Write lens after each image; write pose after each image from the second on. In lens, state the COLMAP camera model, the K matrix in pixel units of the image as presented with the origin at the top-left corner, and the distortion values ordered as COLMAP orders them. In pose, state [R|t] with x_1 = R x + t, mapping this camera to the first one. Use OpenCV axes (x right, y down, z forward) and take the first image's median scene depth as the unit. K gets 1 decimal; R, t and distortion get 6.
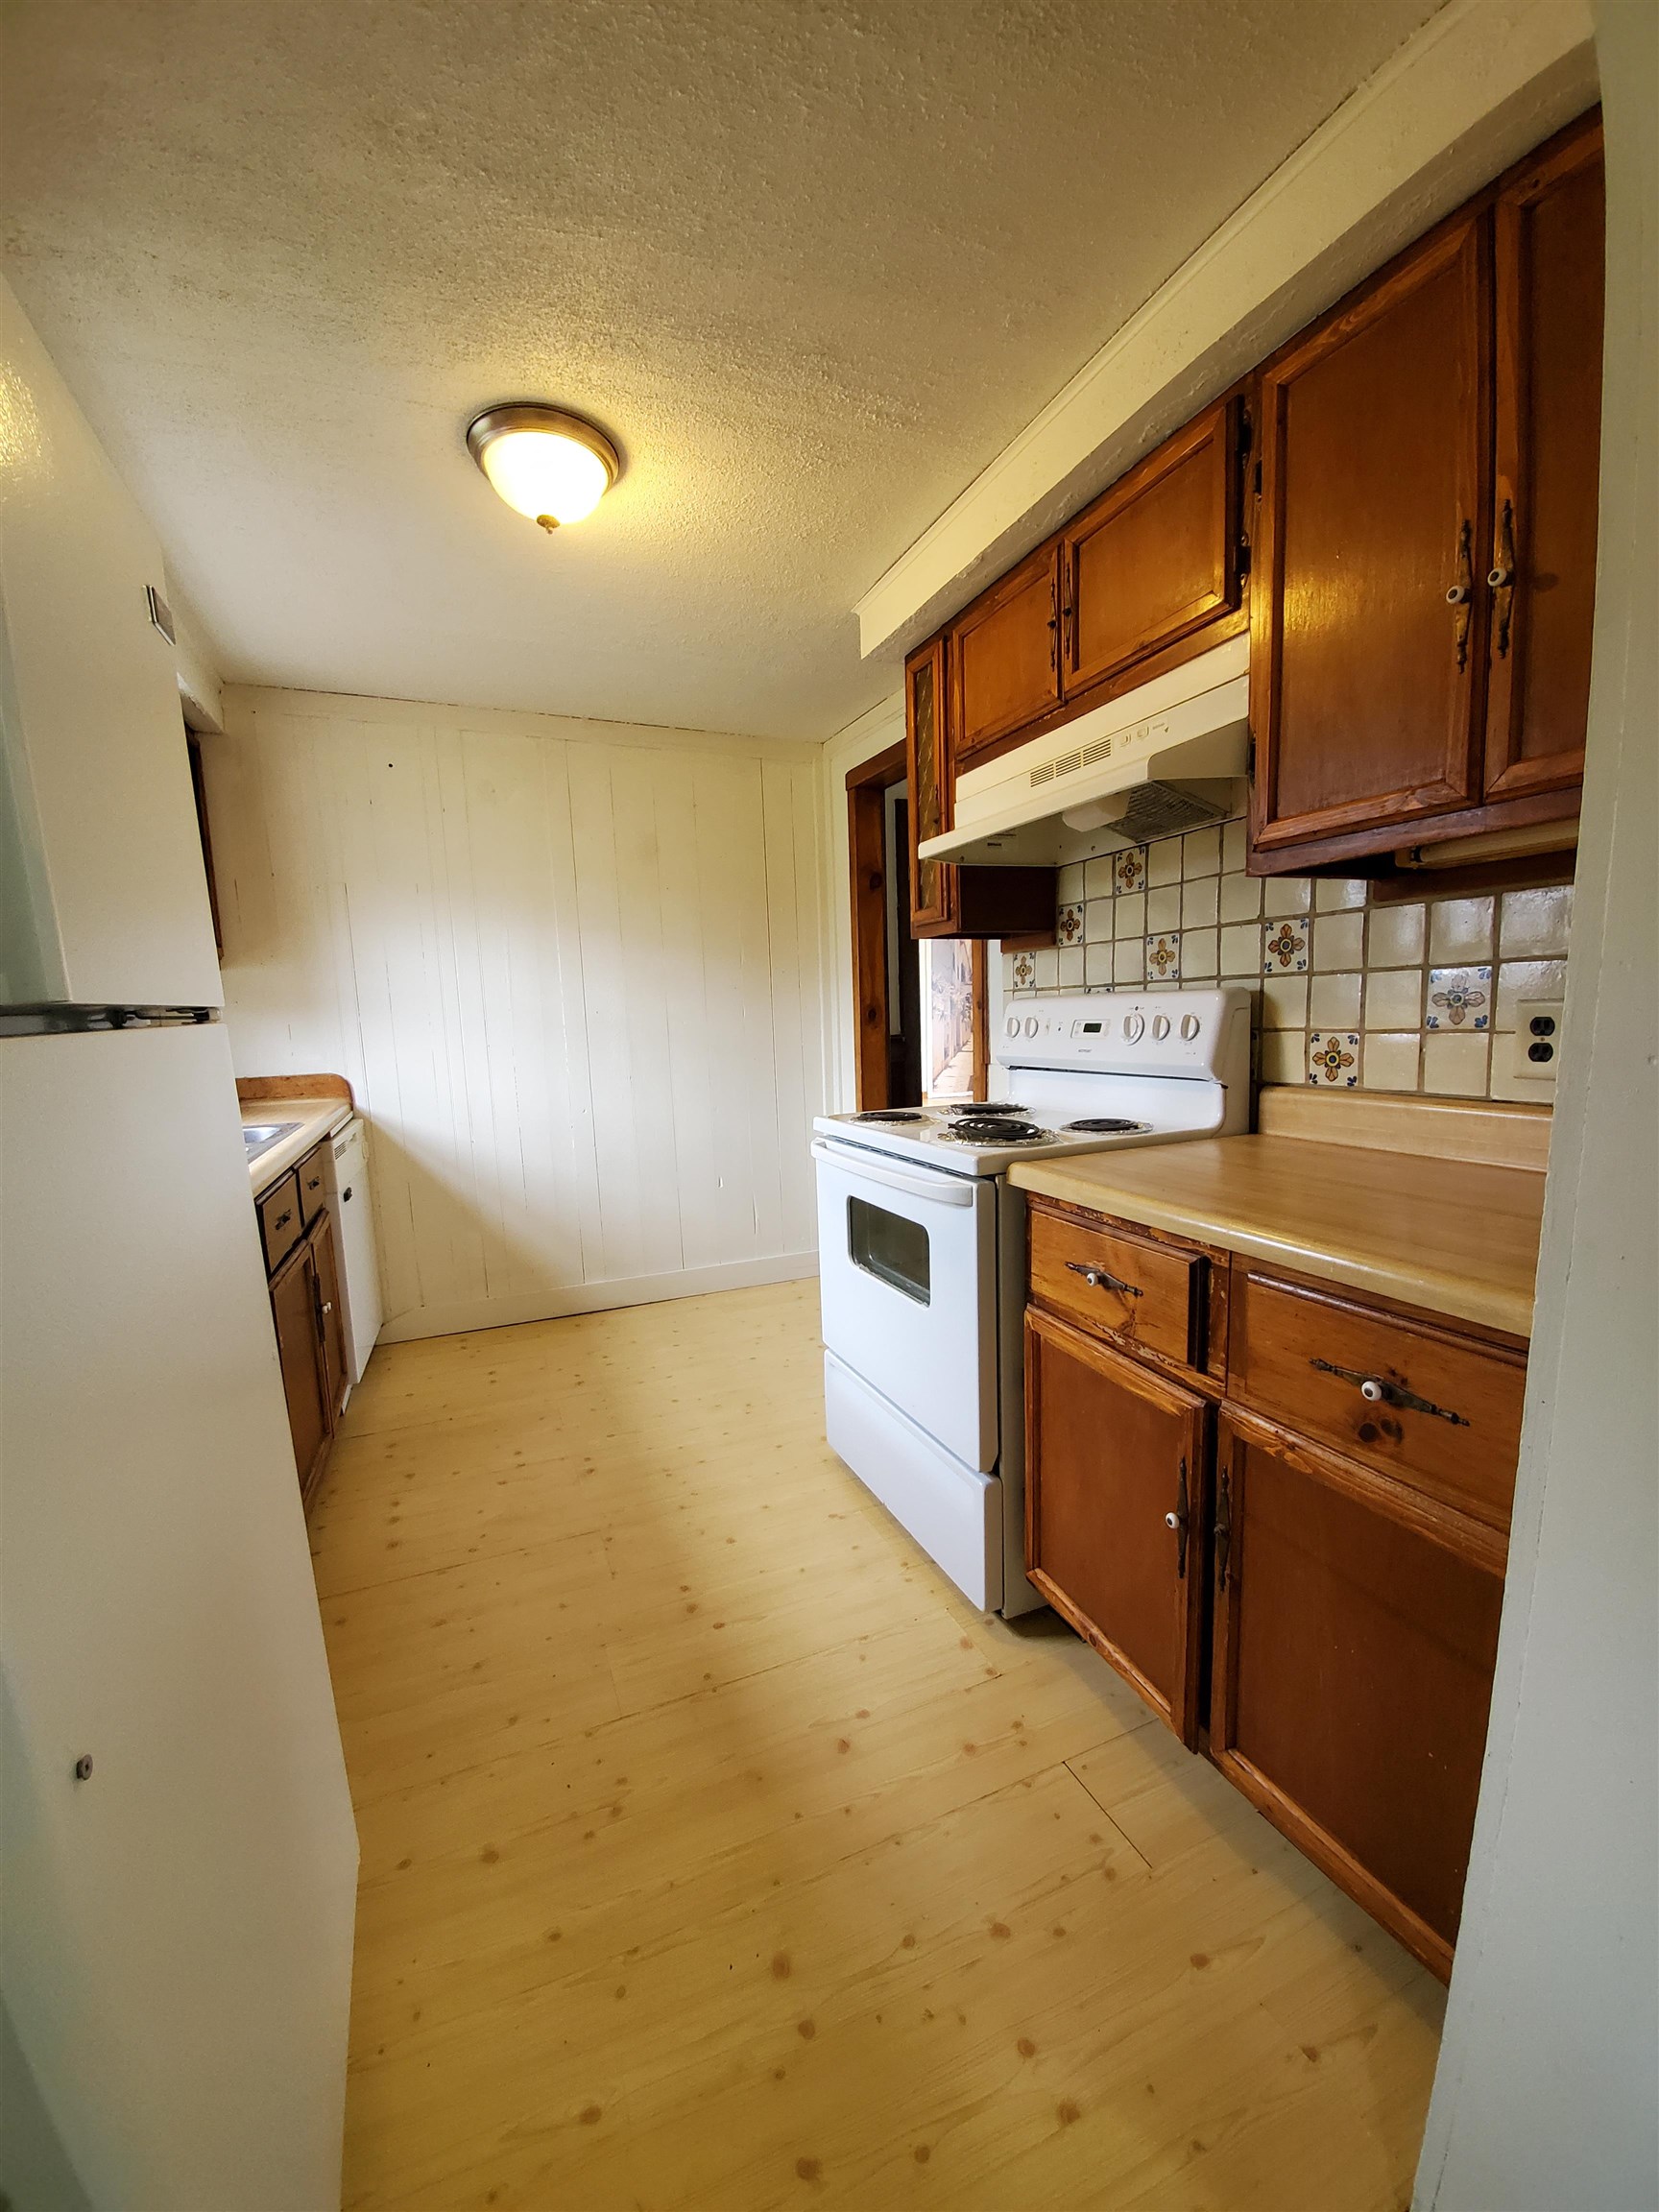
lens RADIAL K [[880.0, 0, 841.4], [0, 880.0, 1123.9], [0, 0, 1]] dist [0.002588, -0.012506]
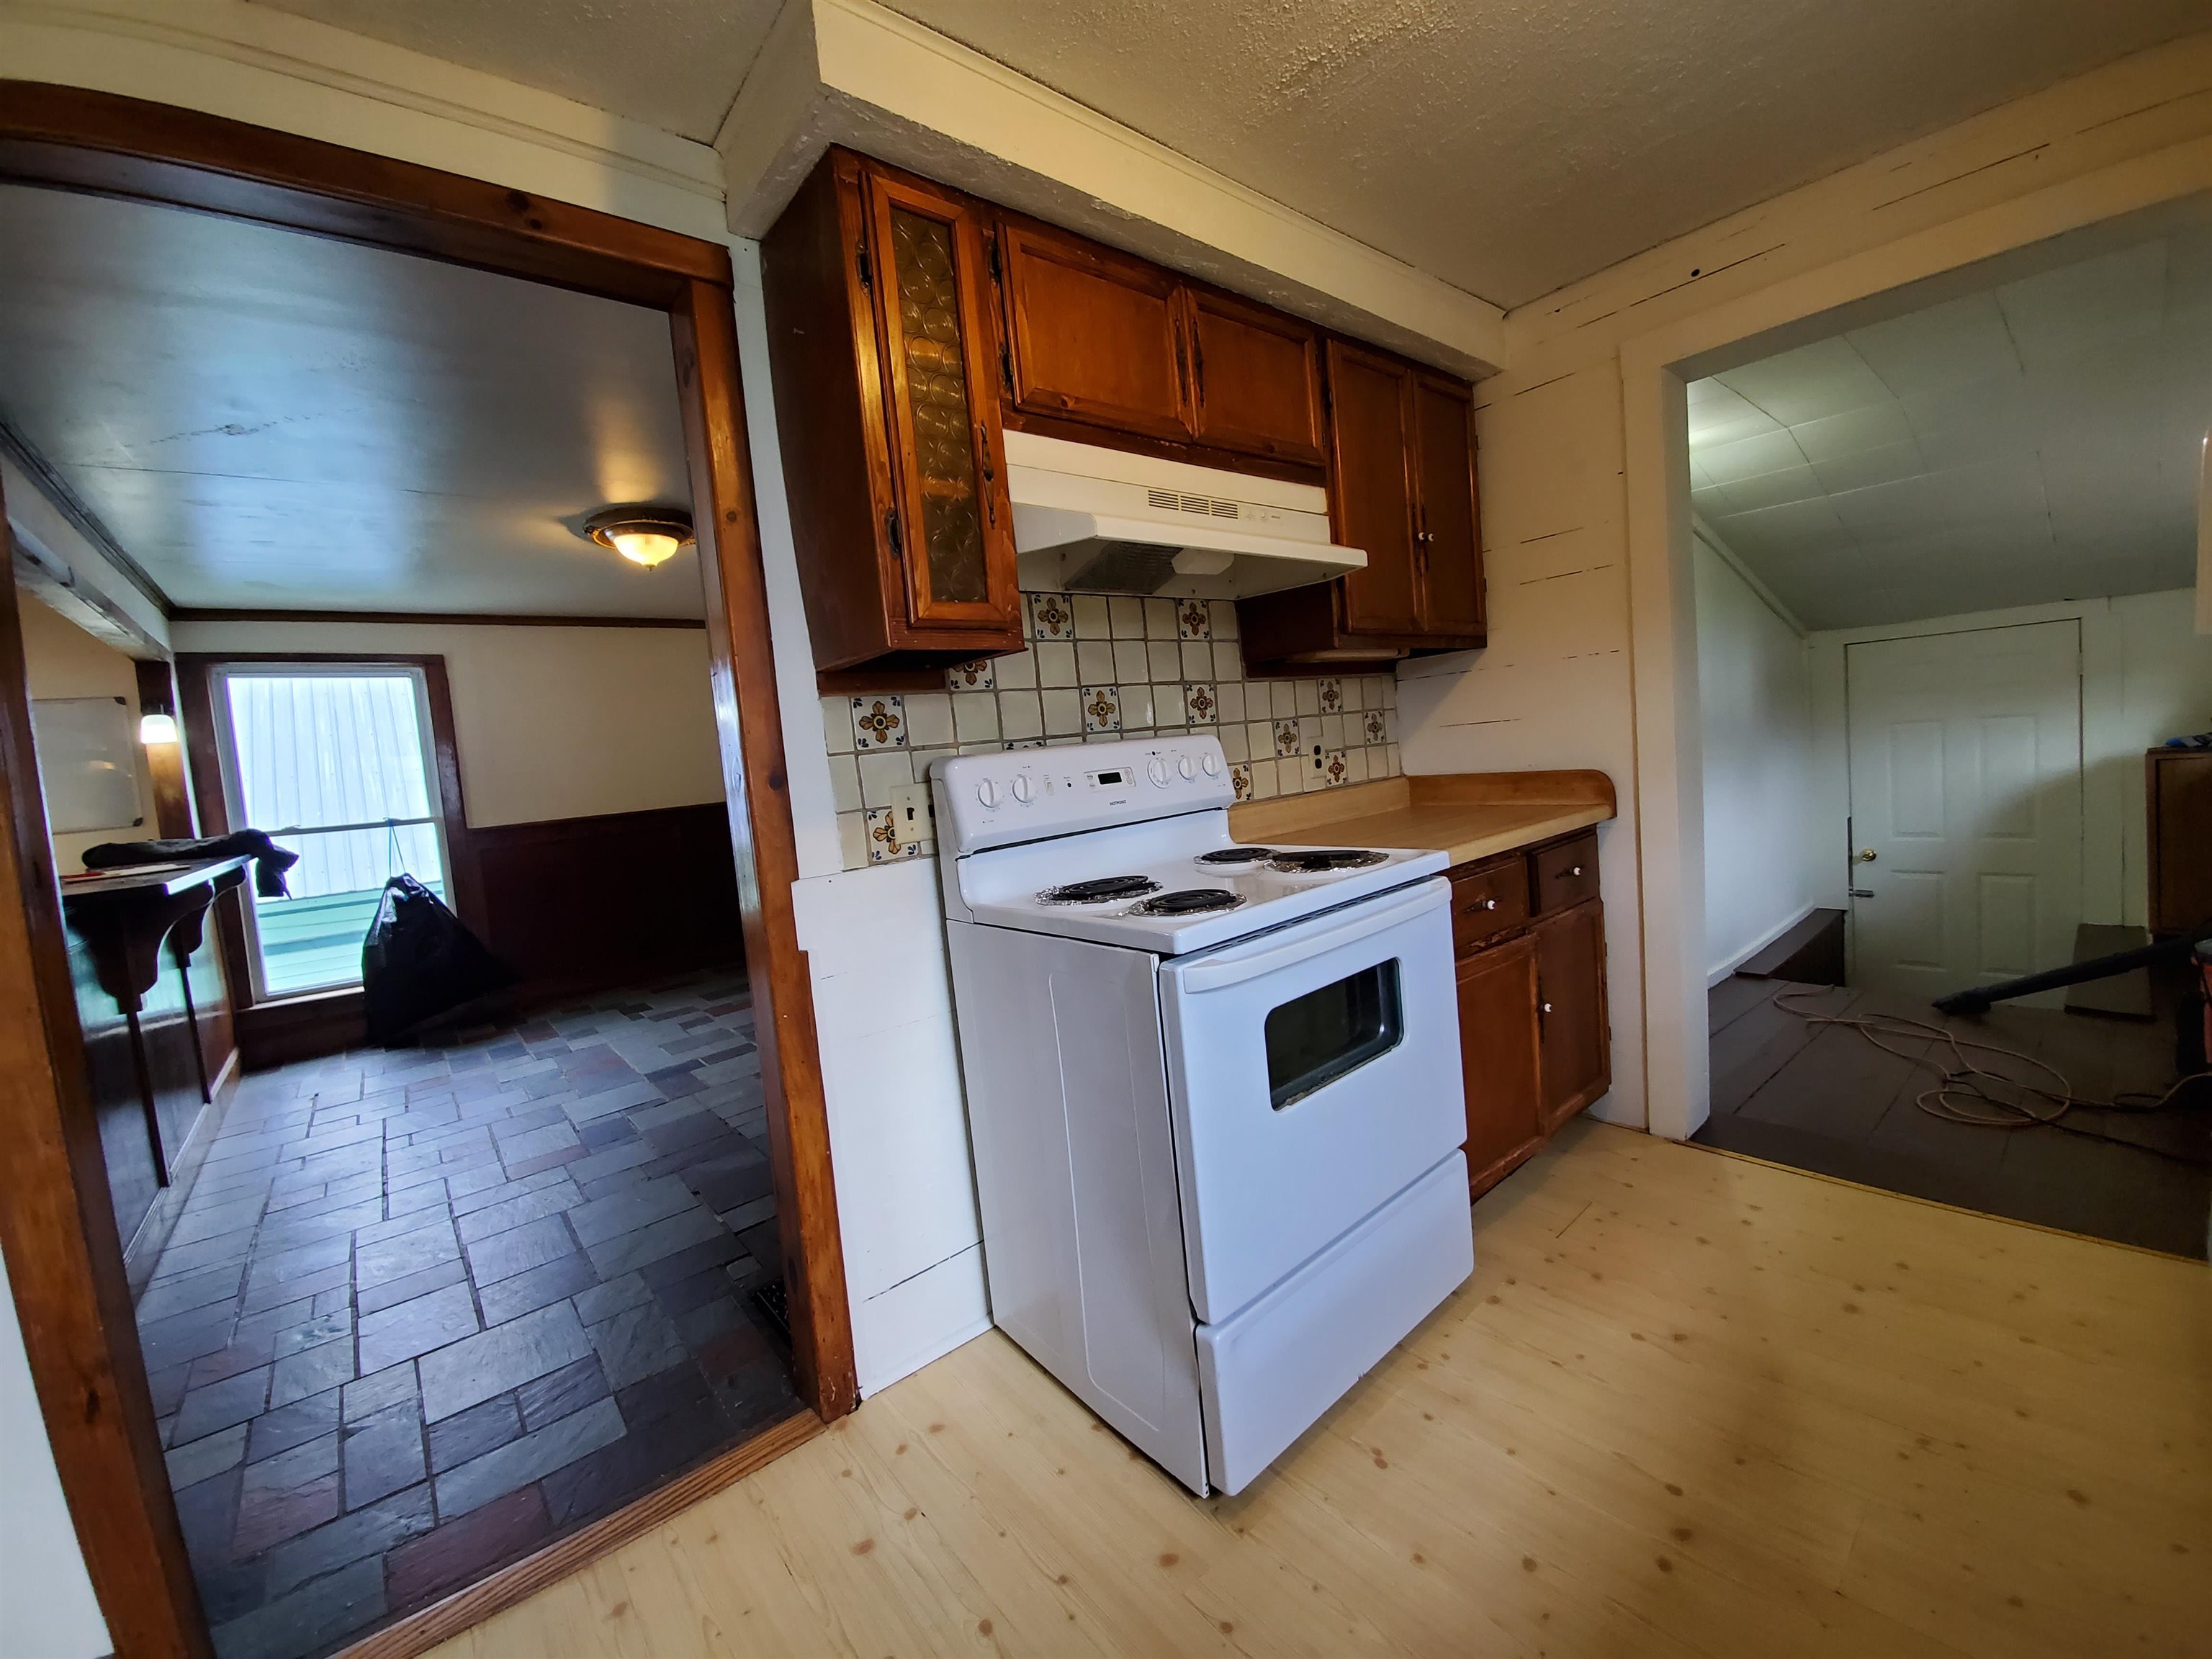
lens RADIAL K [[880.0, 0, 1129.7], [0, 880.0, 820.7], [0, 0, 1]] dist [0.002588, -0.012506]
pose [[-0.292692, -0.012197, 0.956129, -0.611121], [0.229057, 0.969911, 0.082493, -0.140114], [-0.928366, 0.243153, -0.281091, 1.279611]]
